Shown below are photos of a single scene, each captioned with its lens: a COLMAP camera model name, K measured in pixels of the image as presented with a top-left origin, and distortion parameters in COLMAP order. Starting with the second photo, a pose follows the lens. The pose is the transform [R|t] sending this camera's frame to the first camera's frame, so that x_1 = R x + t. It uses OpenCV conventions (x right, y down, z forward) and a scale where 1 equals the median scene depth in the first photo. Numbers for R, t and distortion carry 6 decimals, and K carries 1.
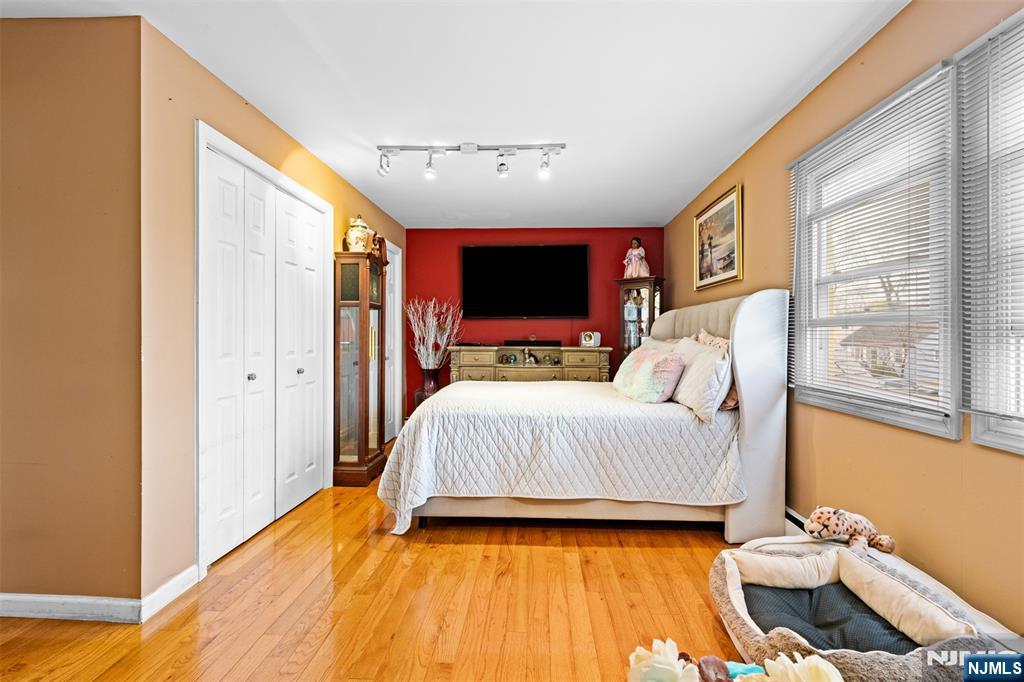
lens RADIAL K [[460.0, 0, 512.3], [0, 460.0, 337.1], [0, 0, 1]] dist [0.007200, -0.001729]
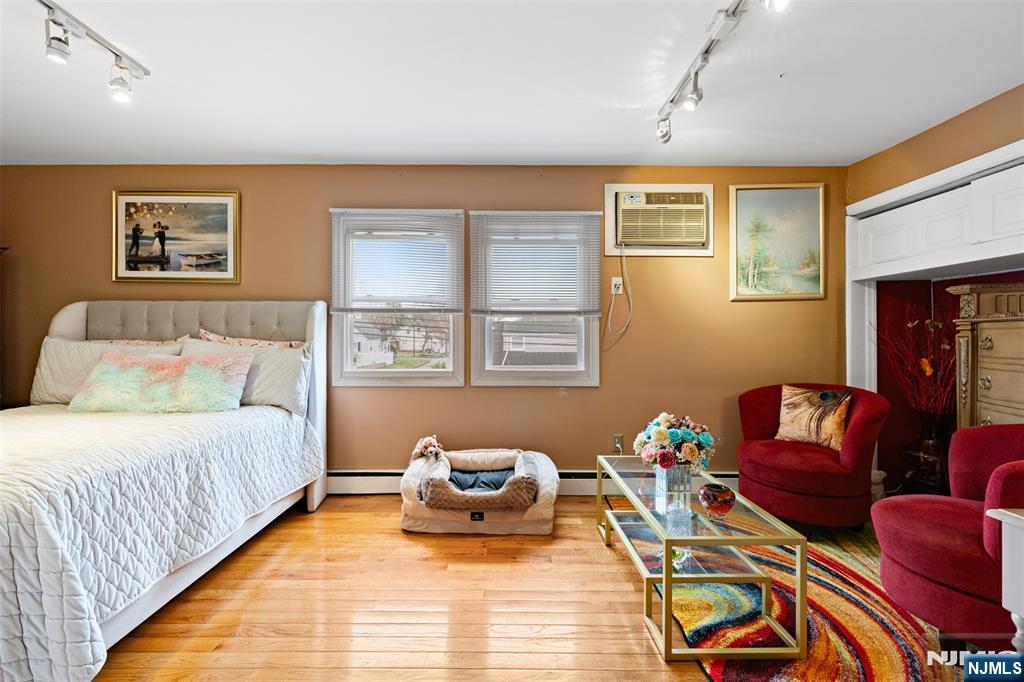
lens RADIAL K [[460.0, 0, 515.5], [0, 460.0, 337.4], [0, 0, 1]] dist [0.007200, -0.001729]
pose [[-0.060387, -0.002004, 0.998173, -0.632496], [-0.003841, 0.999991, 0.001776, -0.006439], [-0.998168, -0.003726, -0.060394, 0.461911]]
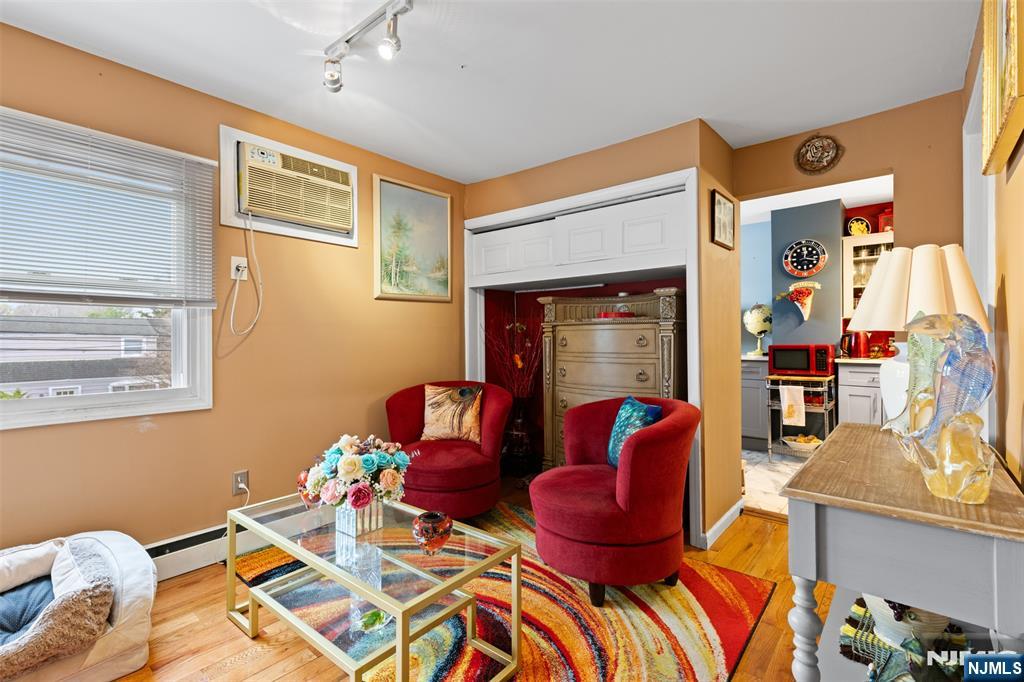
lens RADIAL K [[460.0, 0, 514.0], [0, 460.0, 336.1], [0, 0, 1]] dist [0.007200, -0.001729]
pose [[-0.800414, 0.003342, 0.599439, -0.416248], [0.000858, 0.999990, -0.004429, -0.005713], [-0.599448, -0.003030, -0.800408, 0.514486]]
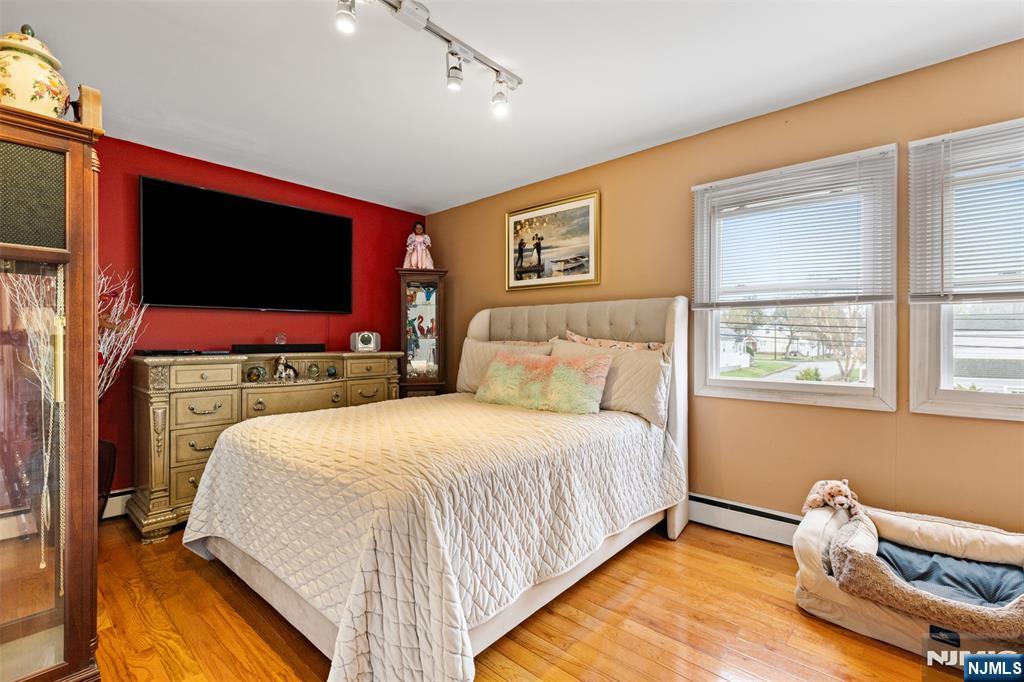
lens RADIAL K [[460.0, 0, 511.1], [0, 460.0, 340.6], [0, 0, 1]] dist [0.007200, -0.001729]
pose [[0.624588, -0.006993, 0.780923, -0.470546], [0.000859, 0.999965, 0.008268, -0.005813], [-0.780954, -0.004493, 0.624572, 0.539167]]
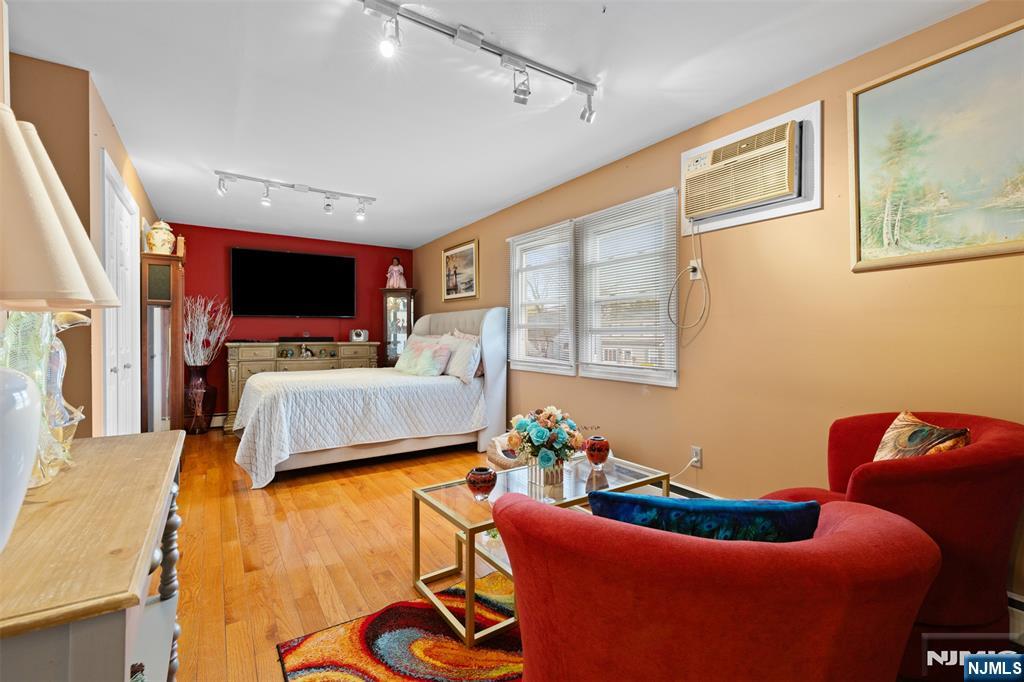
lens RADIAL K [[460.0, 0, 514.9], [0, 460.0, 336.1], [0, 0, 1]] dist [0.007200, -0.001729]
pose [[0.802237, -0.004346, 0.596990, -0.385805], [0.001160, 0.999983, 0.005720, -0.001151], [-0.597005, -0.003896, 0.802228, -0.395109]]
